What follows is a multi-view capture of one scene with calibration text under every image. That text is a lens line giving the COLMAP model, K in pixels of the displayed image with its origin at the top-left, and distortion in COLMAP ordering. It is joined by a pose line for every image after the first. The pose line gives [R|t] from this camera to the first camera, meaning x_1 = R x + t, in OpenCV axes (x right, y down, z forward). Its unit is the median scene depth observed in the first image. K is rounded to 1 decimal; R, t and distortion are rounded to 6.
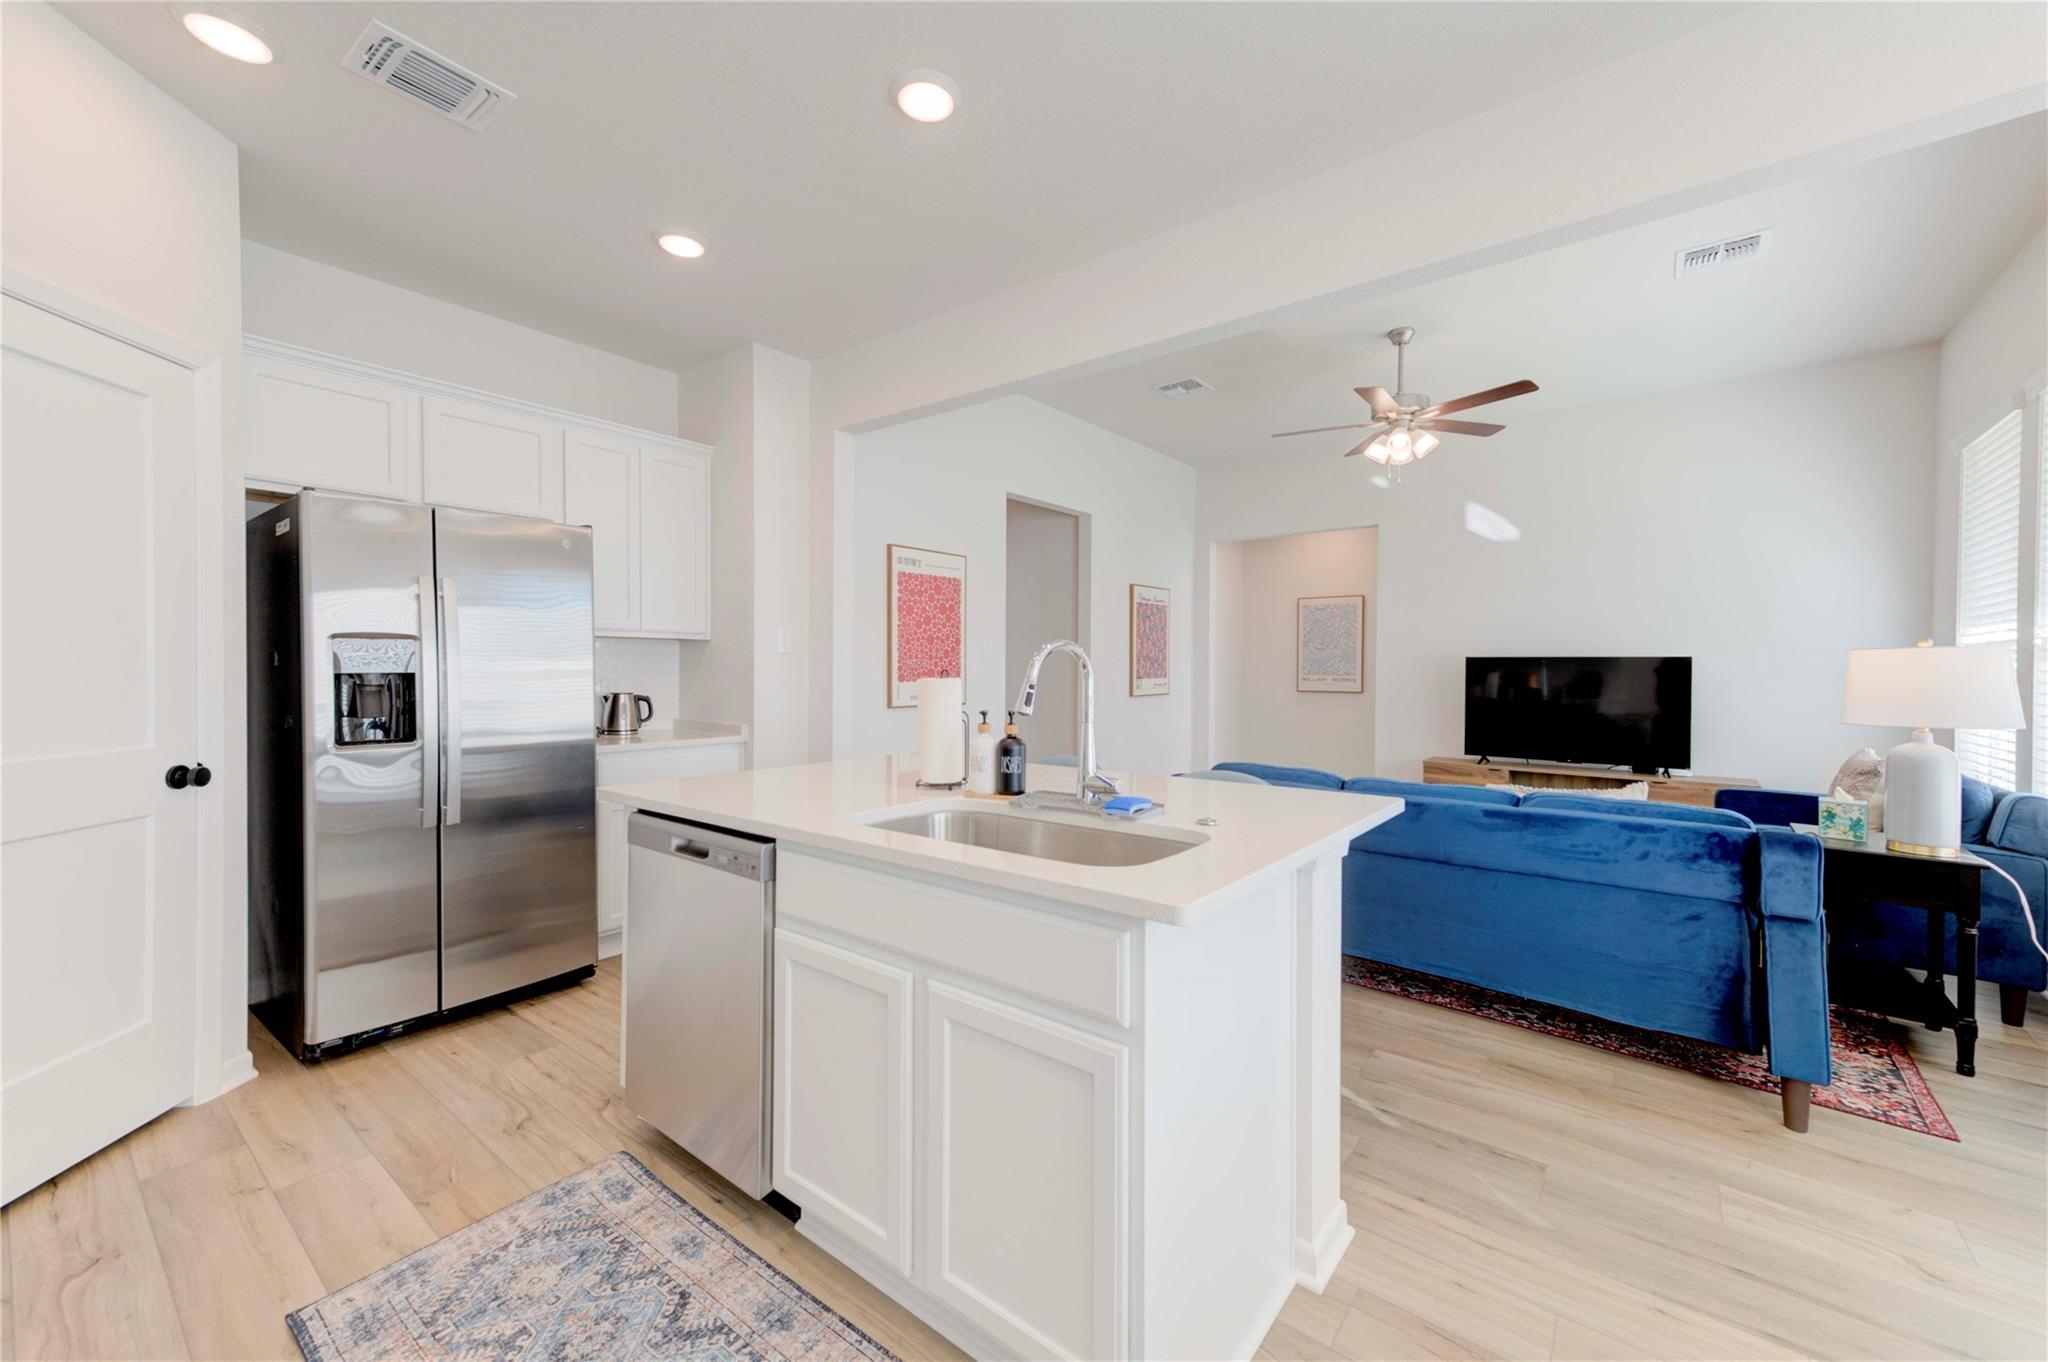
lens RADIAL K [[800.6, 0, 1031.5], [0, 800.6, 674.6], [0, 0, 1]] dist [0.023425, -0.000711]
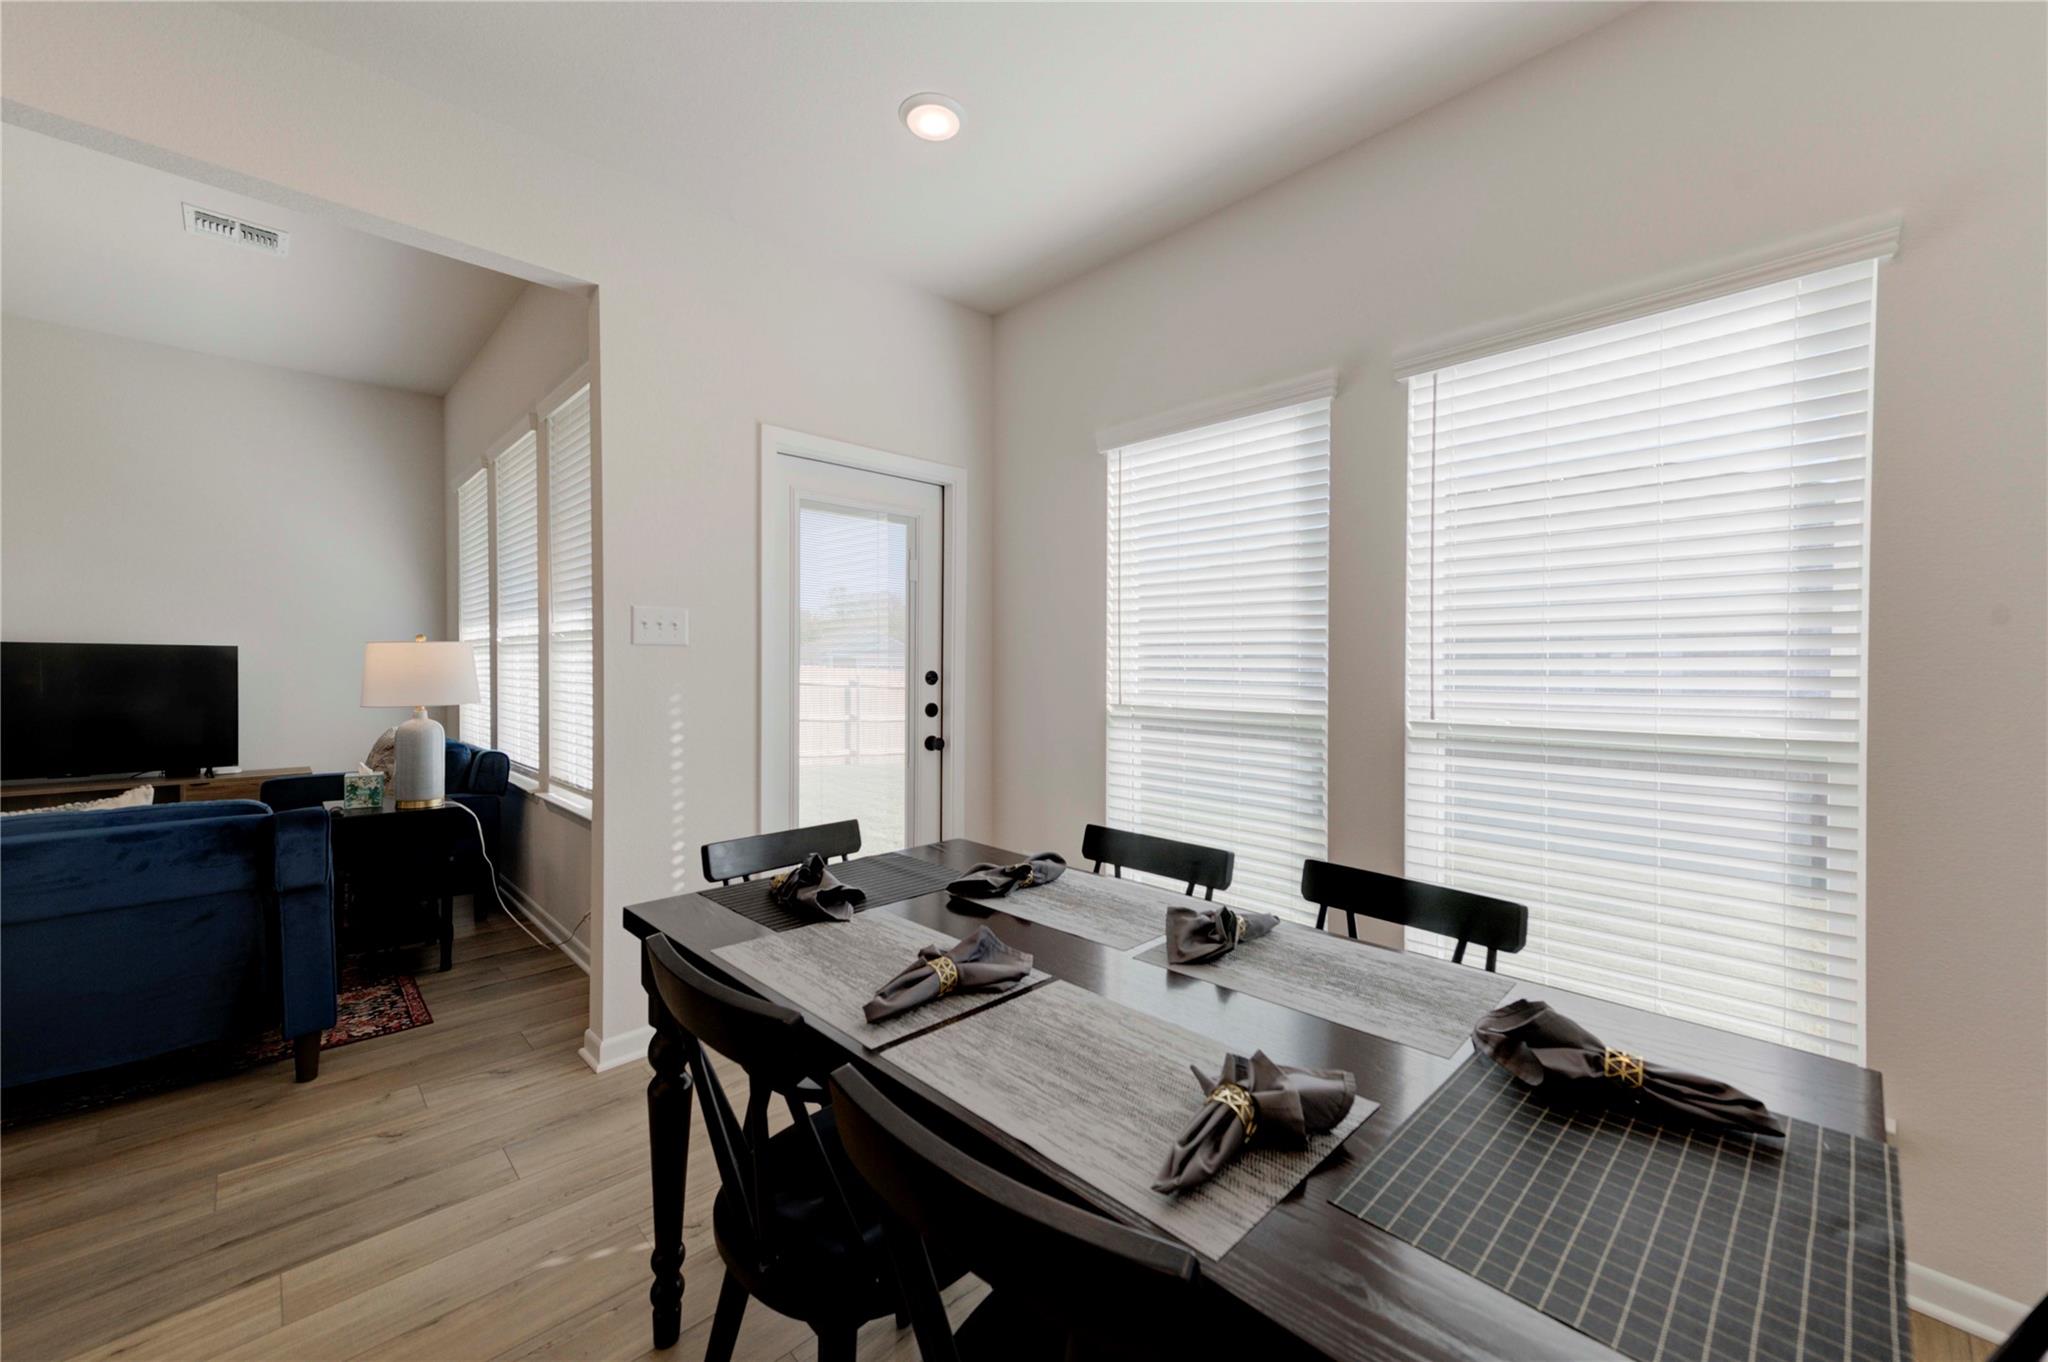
lens RADIAL K [[800.6, 0, 1029.0], [0, 800.6, 675.3], [0, 0, 1]] dist [0.023425, -0.000711]
pose [[0.139377, -0.017968, 0.990076, -0.002725], [0.005660, 0.999833, 0.017348, 0.000790], [-0.990223, 0.003186, 0.139455, -0.053788]]
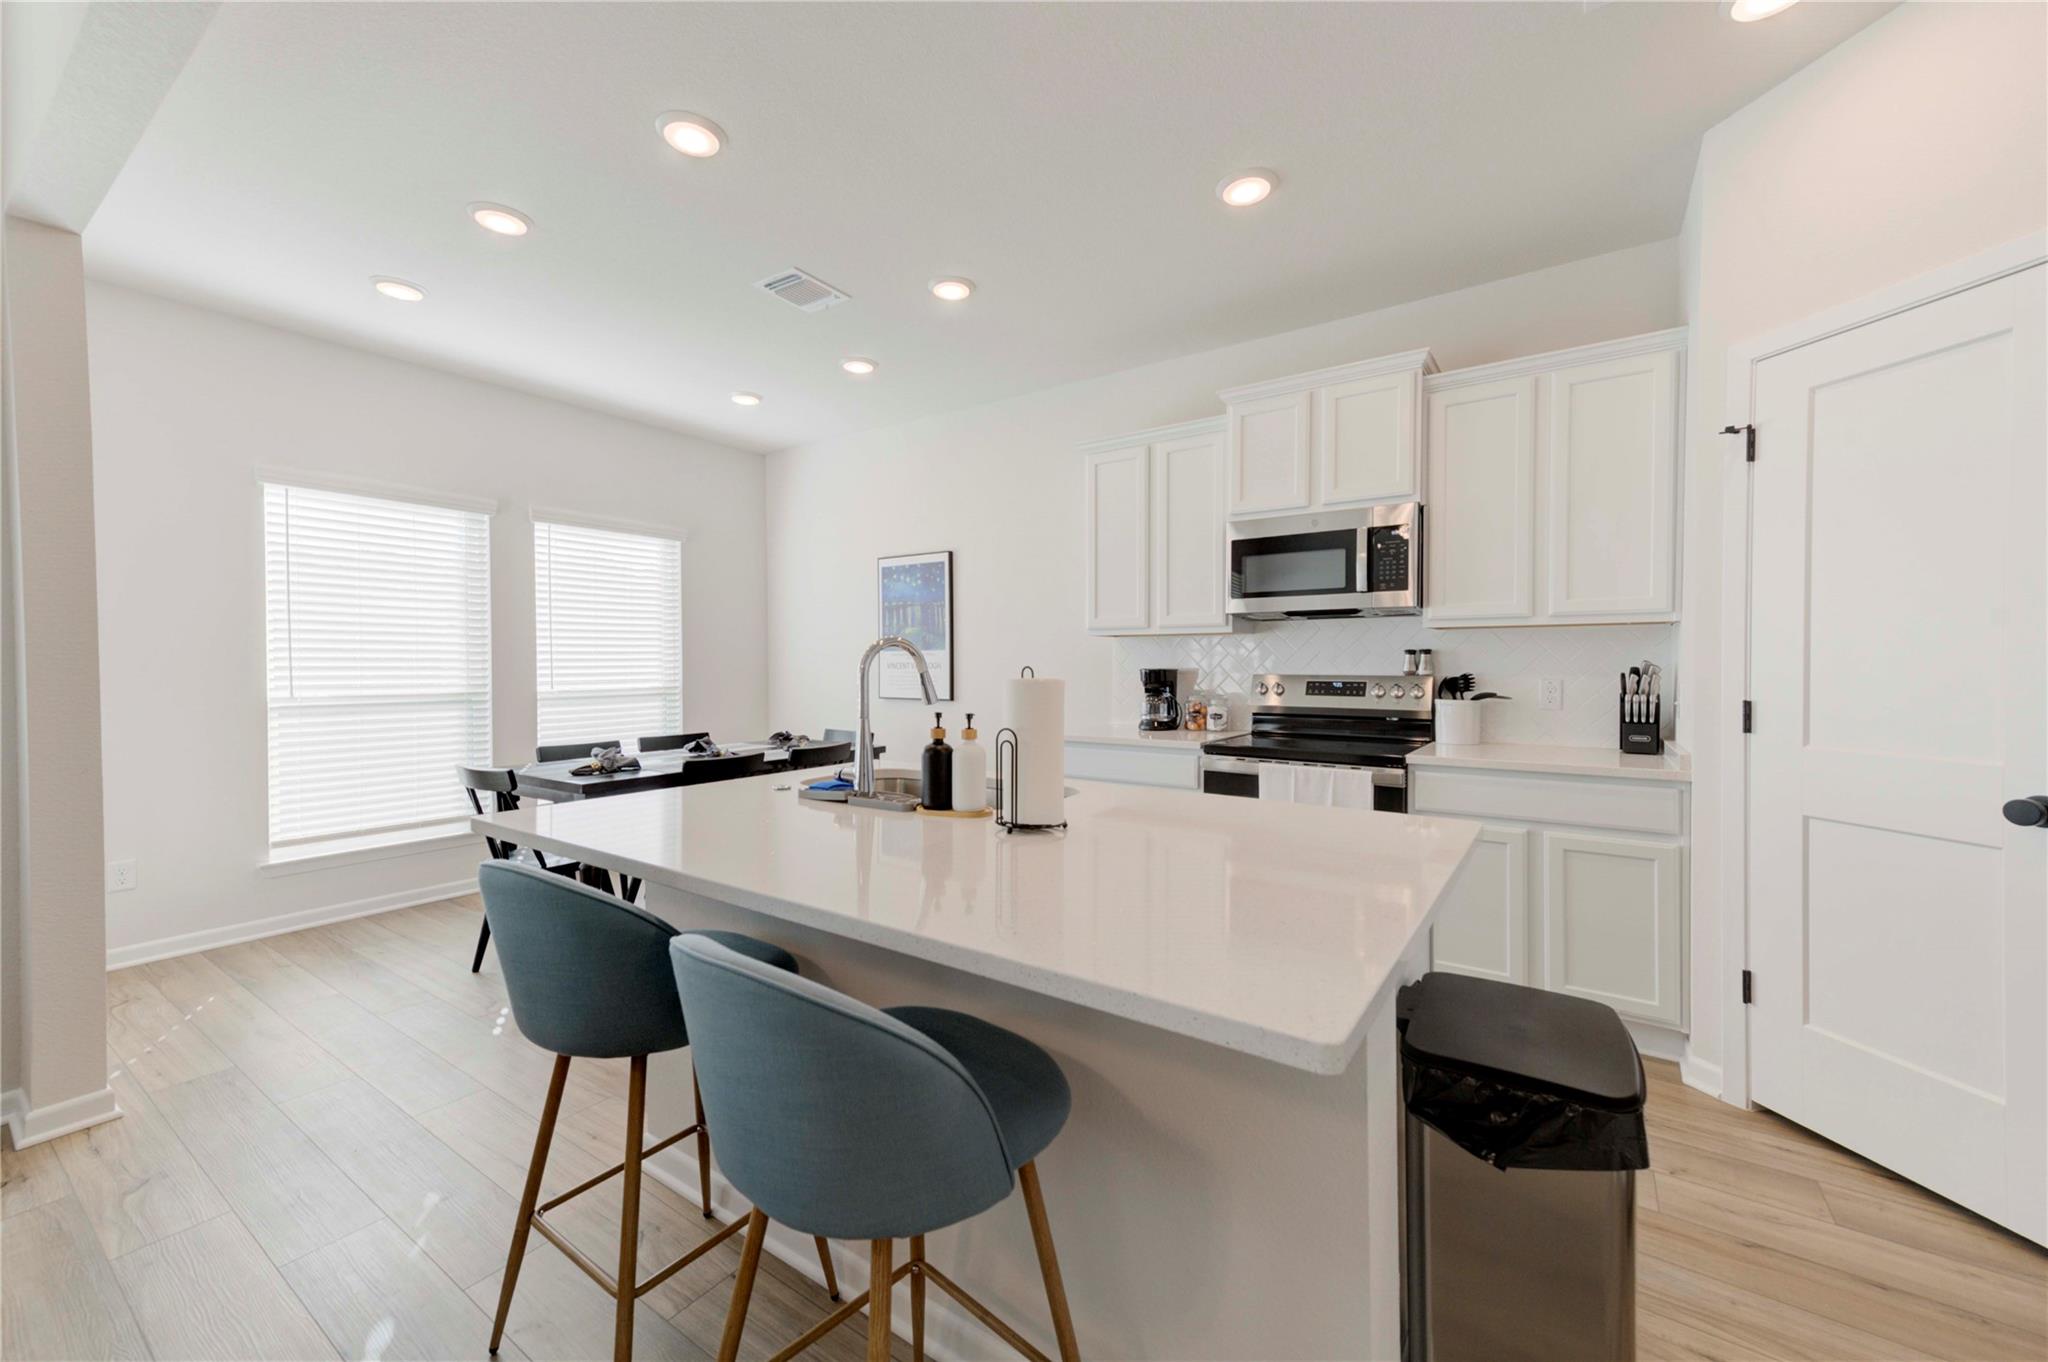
lens RADIAL K [[800.6, 0, 1031.0], [0, 800.6, 674.8], [0, 0, 1]] dist [0.023425, -0.000711]
pose [[-0.998123, -0.000838, -0.061231, -0.034384], [-0.002348, 0.999695, 0.024585, -0.008184], [0.061192, 0.024683, -0.997821, 0.892533]]
